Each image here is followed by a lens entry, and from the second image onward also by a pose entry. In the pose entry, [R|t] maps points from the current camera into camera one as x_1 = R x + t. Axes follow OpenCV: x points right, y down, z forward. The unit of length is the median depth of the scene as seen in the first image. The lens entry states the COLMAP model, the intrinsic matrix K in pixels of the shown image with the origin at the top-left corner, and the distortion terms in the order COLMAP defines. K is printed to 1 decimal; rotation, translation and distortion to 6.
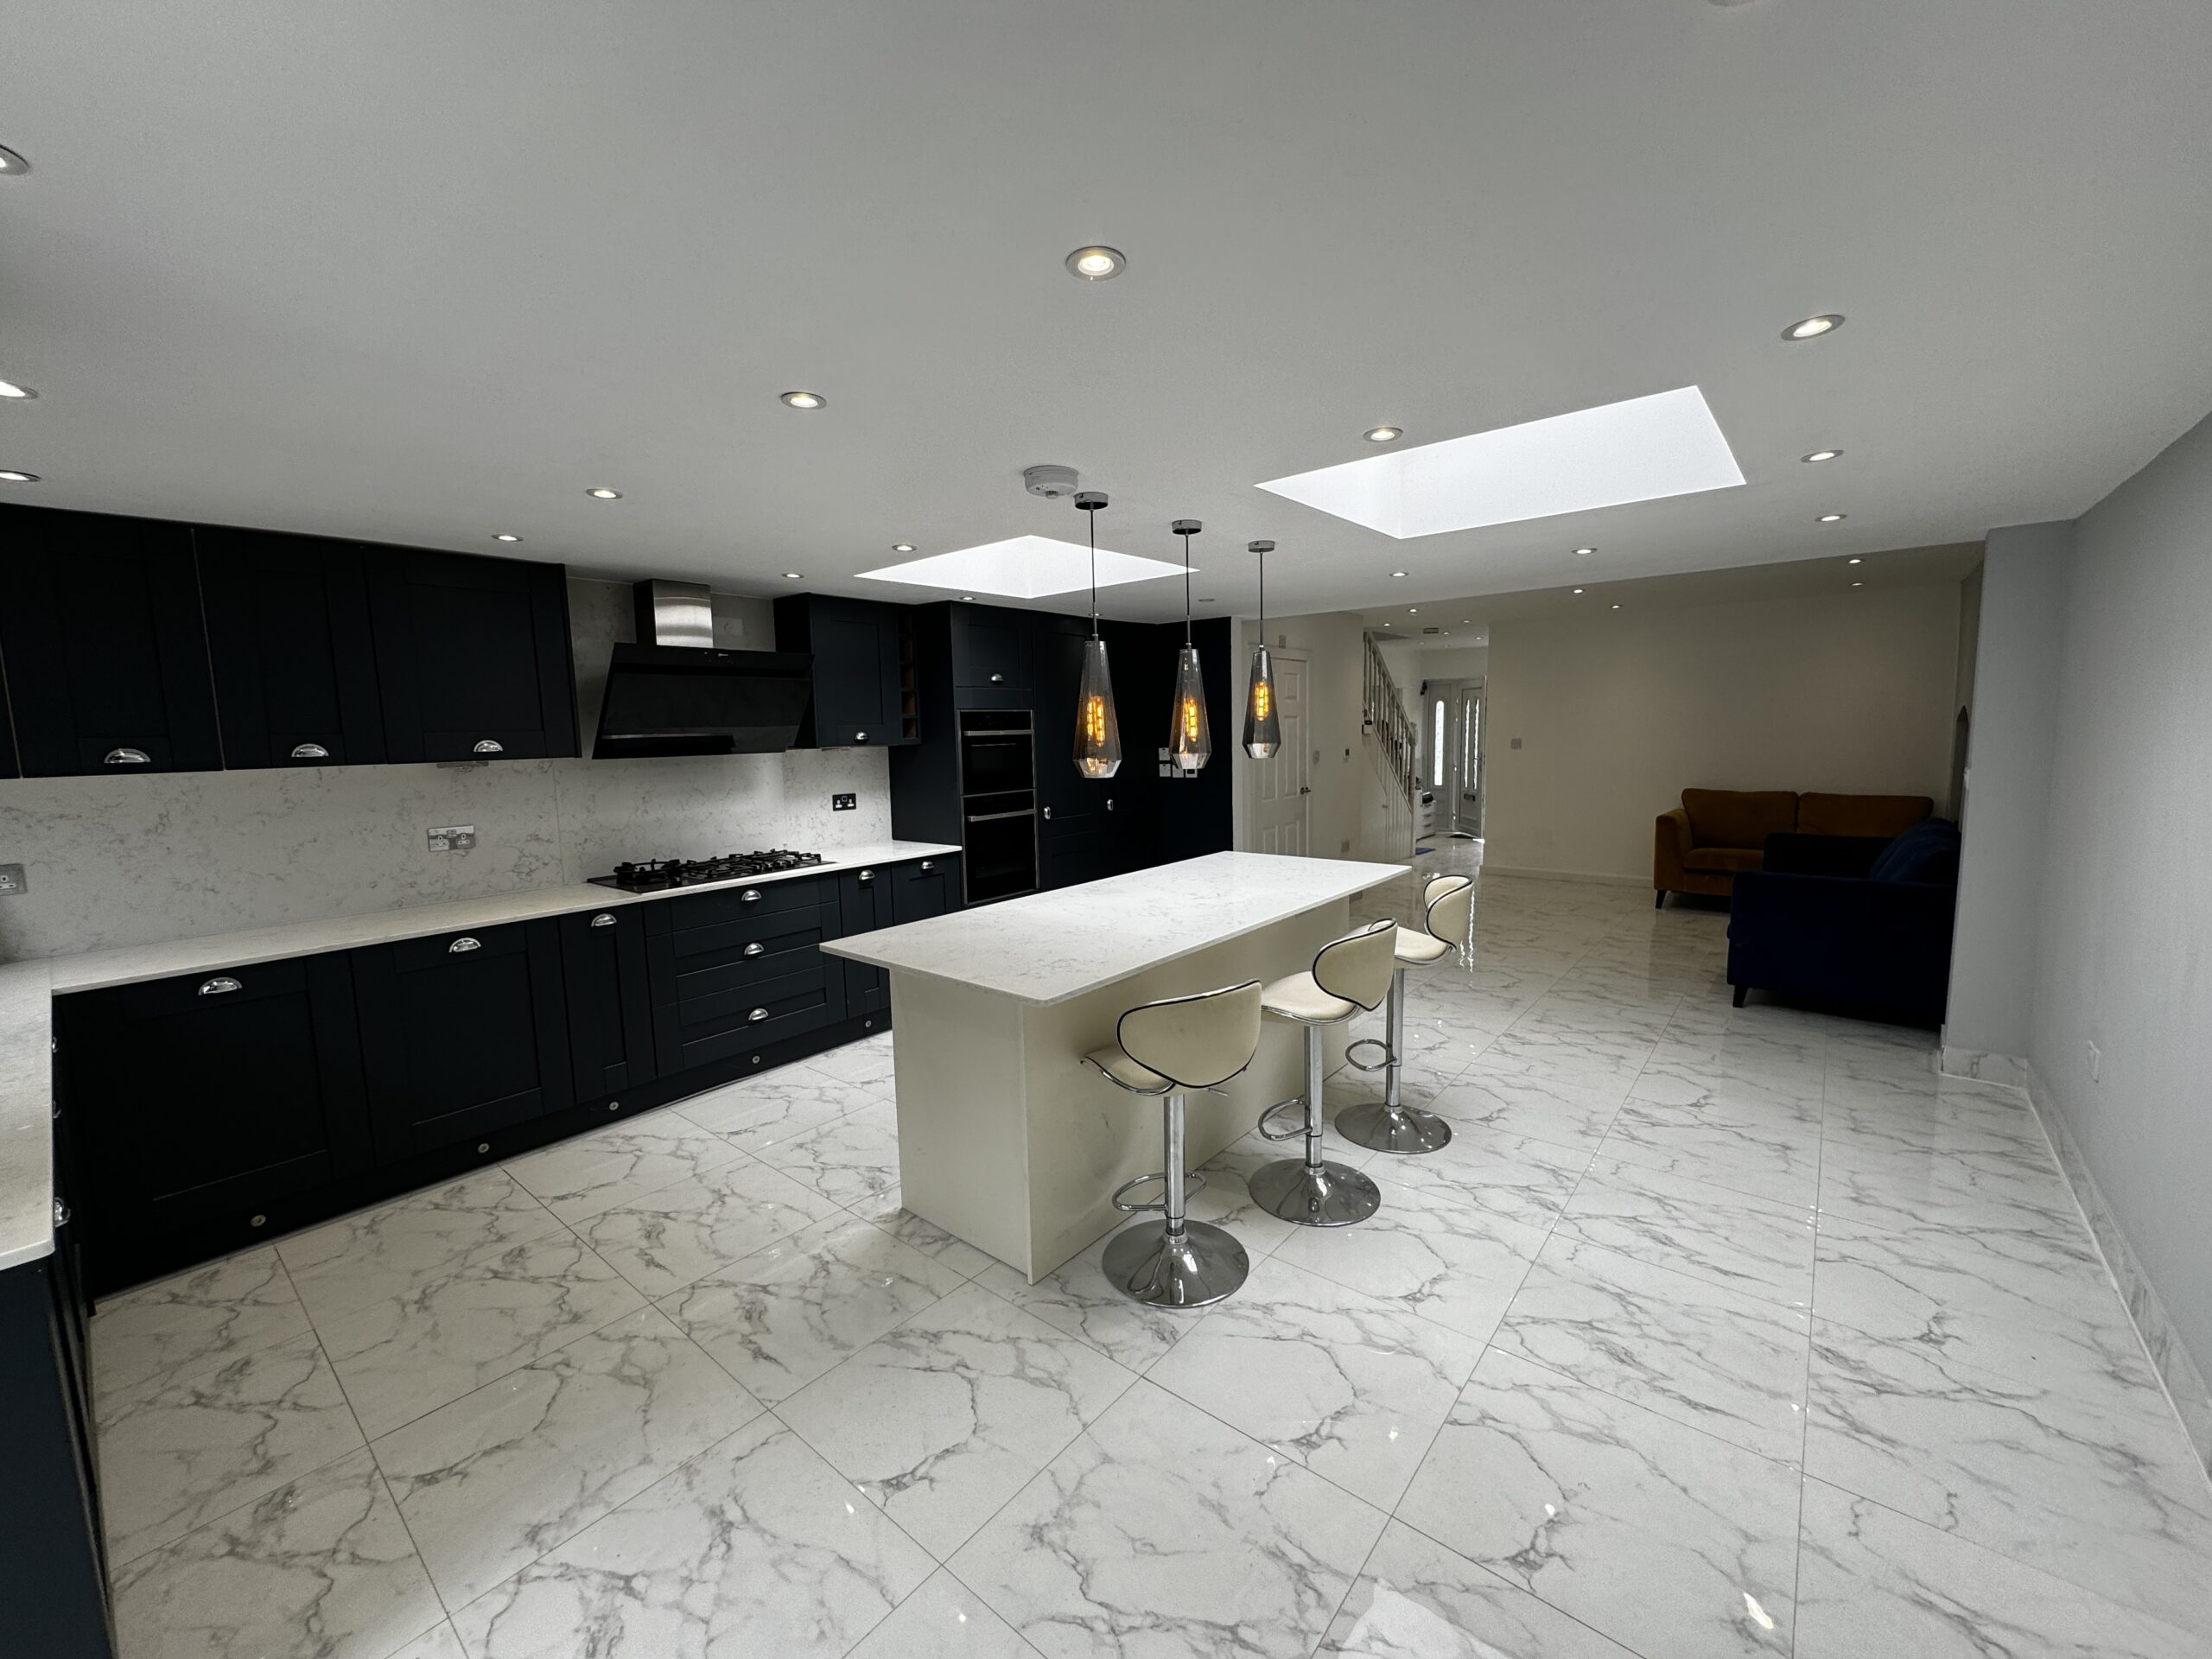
lens RADIAL K [[884.4, 0, 1106.0], [0, 884.4, 829.5], [0, 0, 1]] dist [-0.002218, -0.000294]
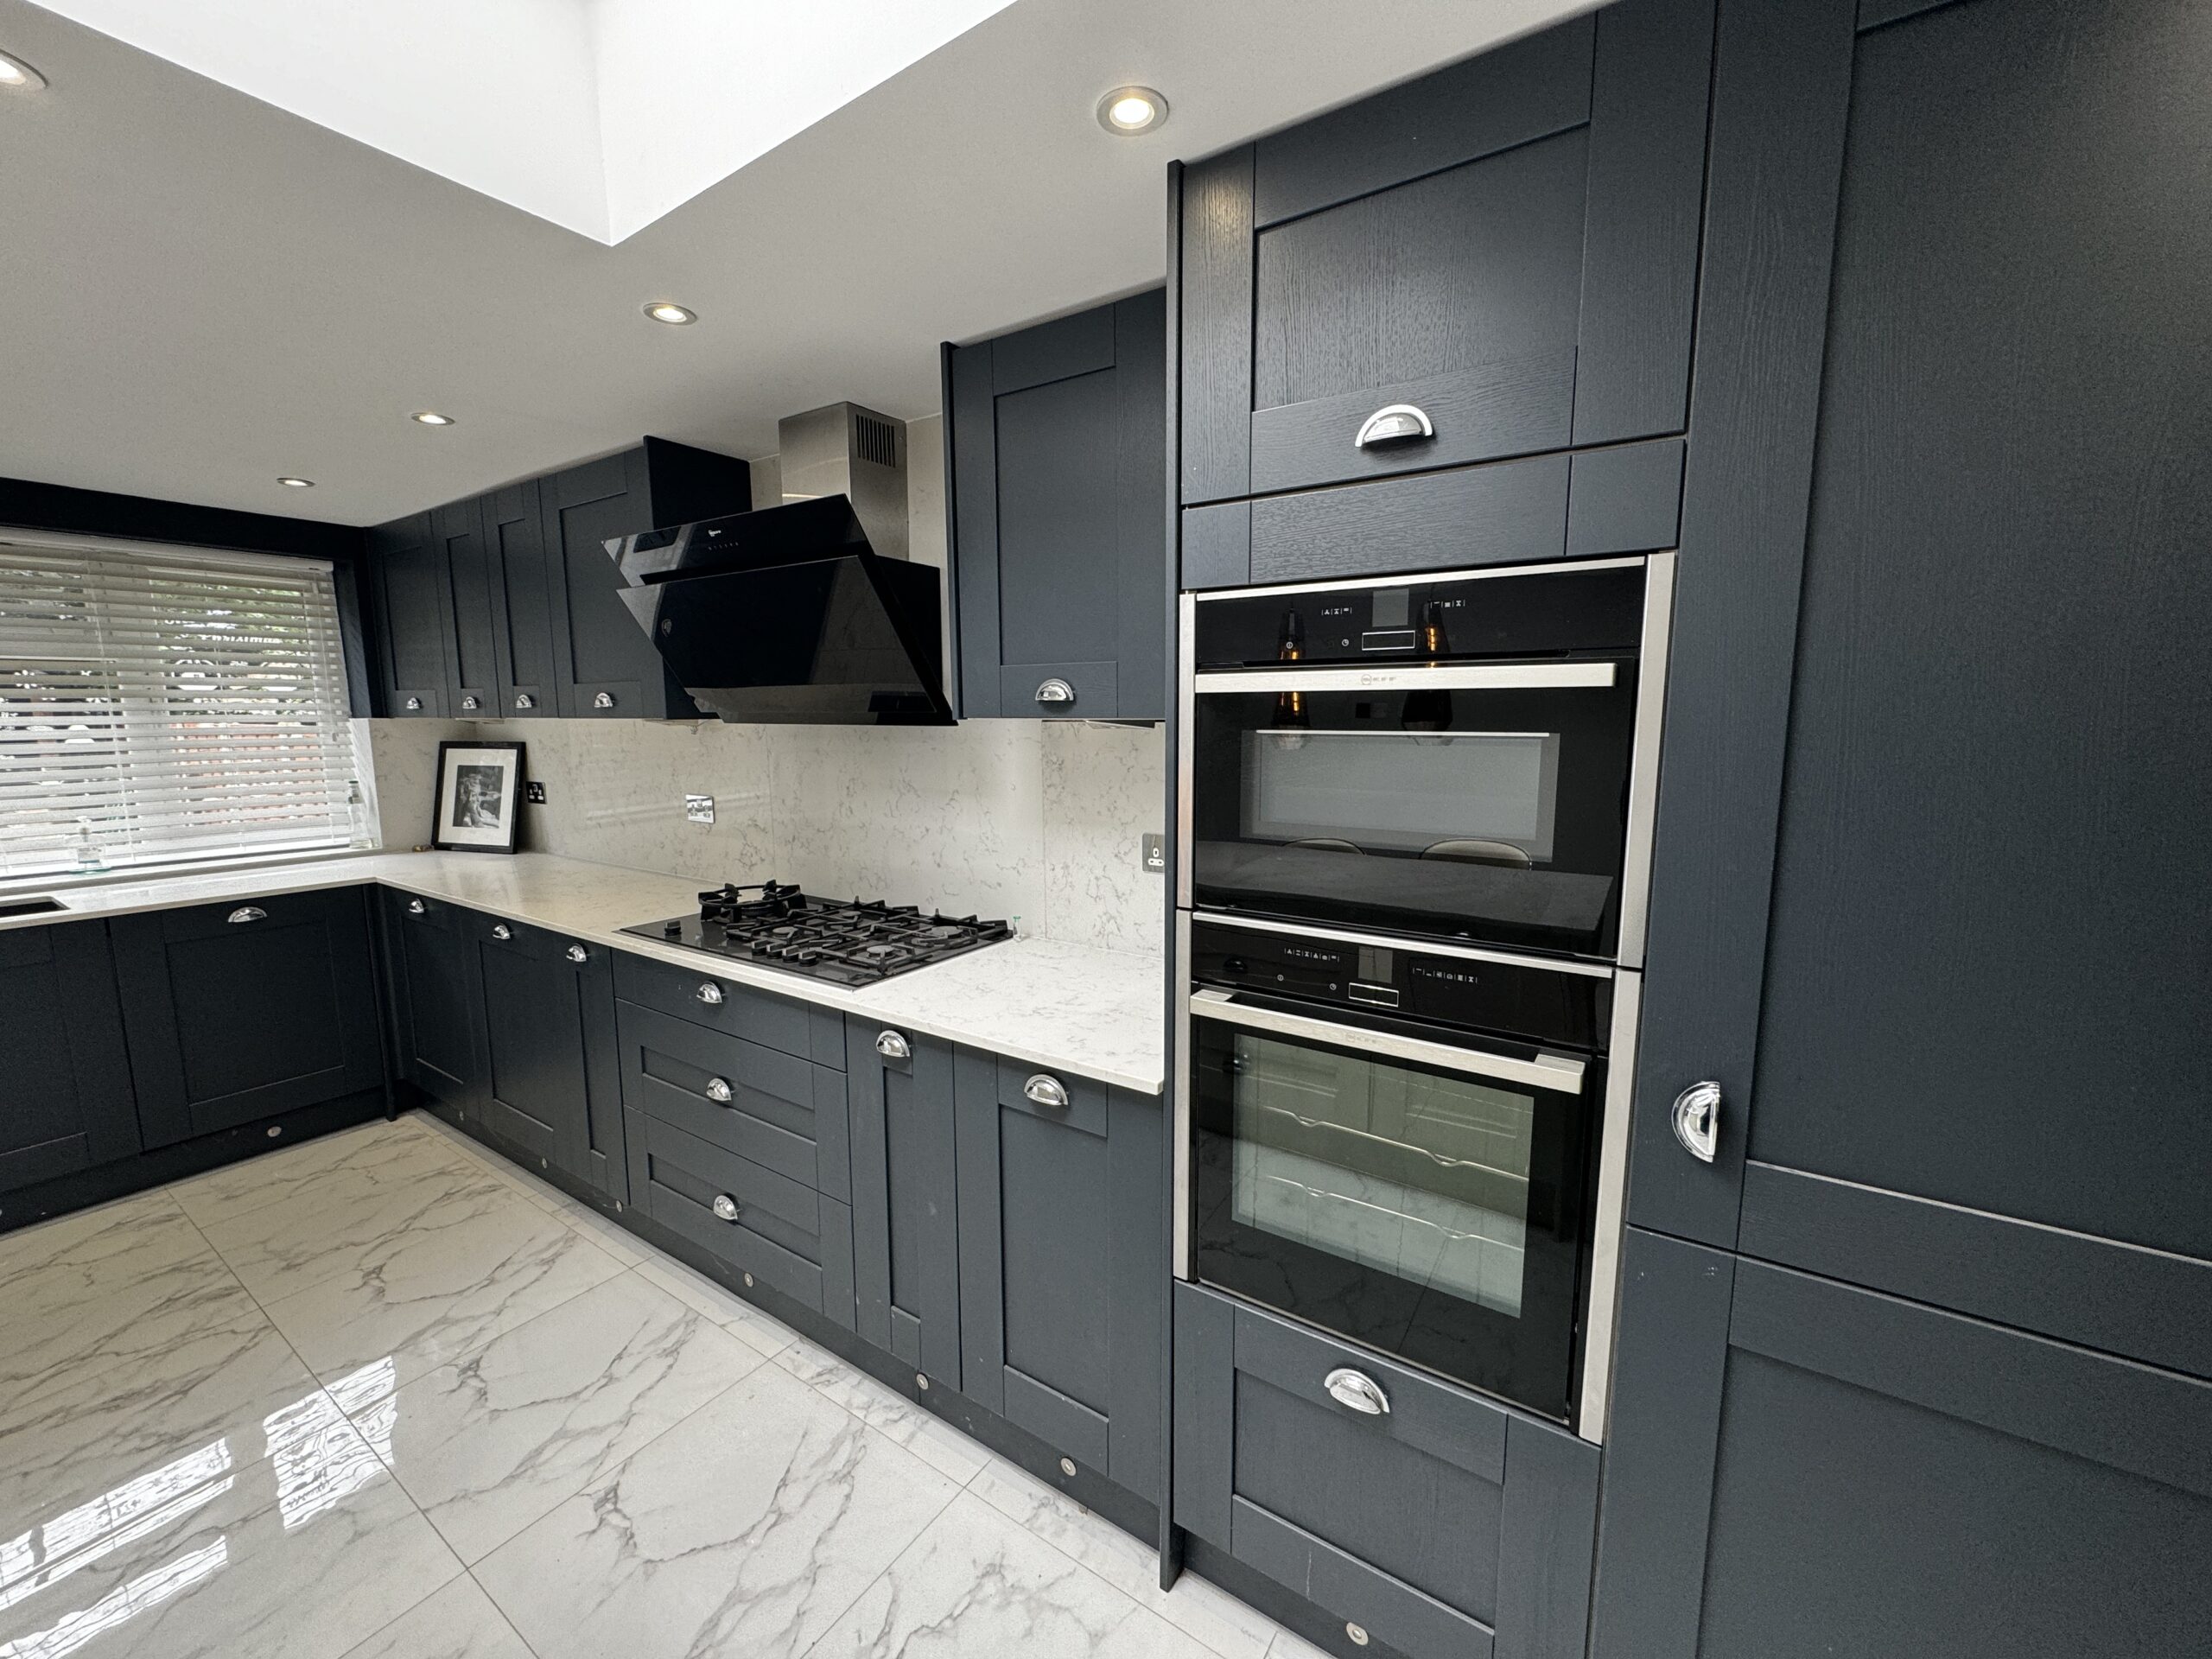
lens RADIAL K [[879.0, 0, 1117.6], [0, 879.0, 829.4], [0, 0, 1]] dist [-0.001724, -0.000078]
pose [[0.096806, 0.157277, -0.982798, 0.126800], [-0.110219, 0.983057, 0.146462, -0.128061], [0.989182, 0.094145, 0.112501, 1.196302]]
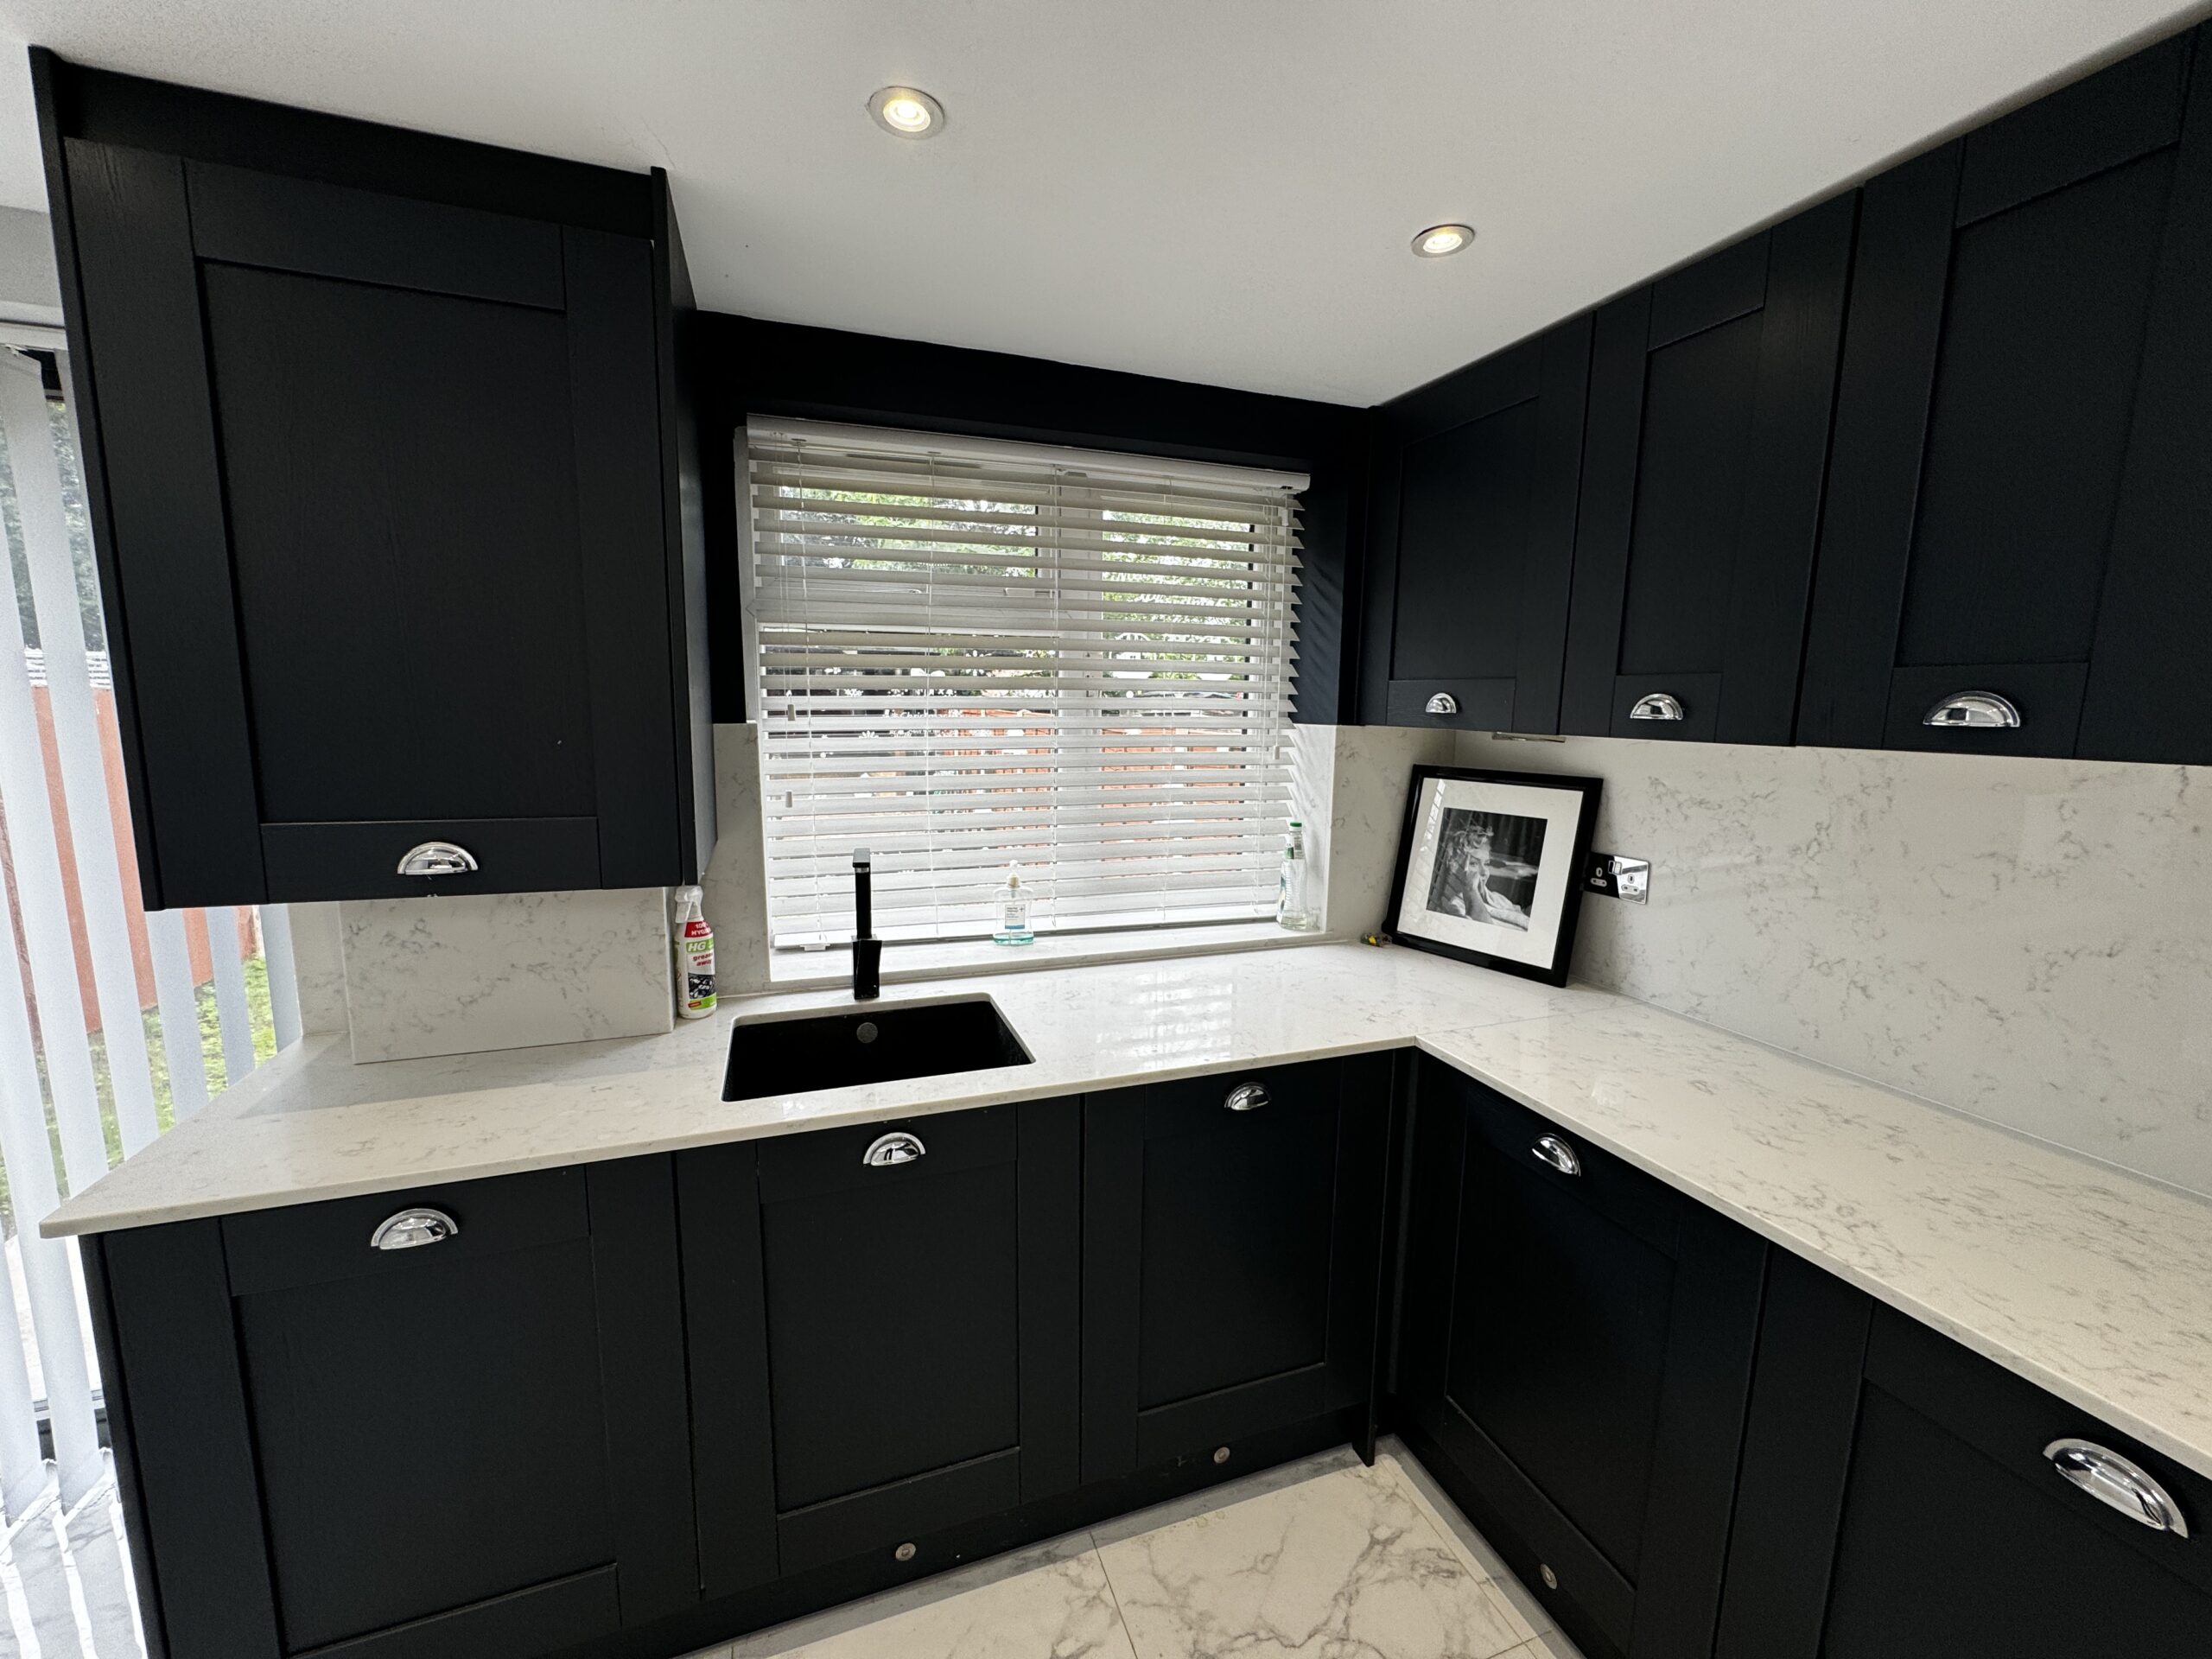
lens RADIAL K [[879.0, 0, 1117.6], [0, 879.0, 829.4], [0, 0, 1]] dist [-0.001724, -0.000078]
pose [[-0.506926, 0.141684, -0.850266, -0.312158], [-0.095637, 0.971065, 0.218831, -0.066452], [0.856668, 0.192248, -0.478708, 0.673164]]
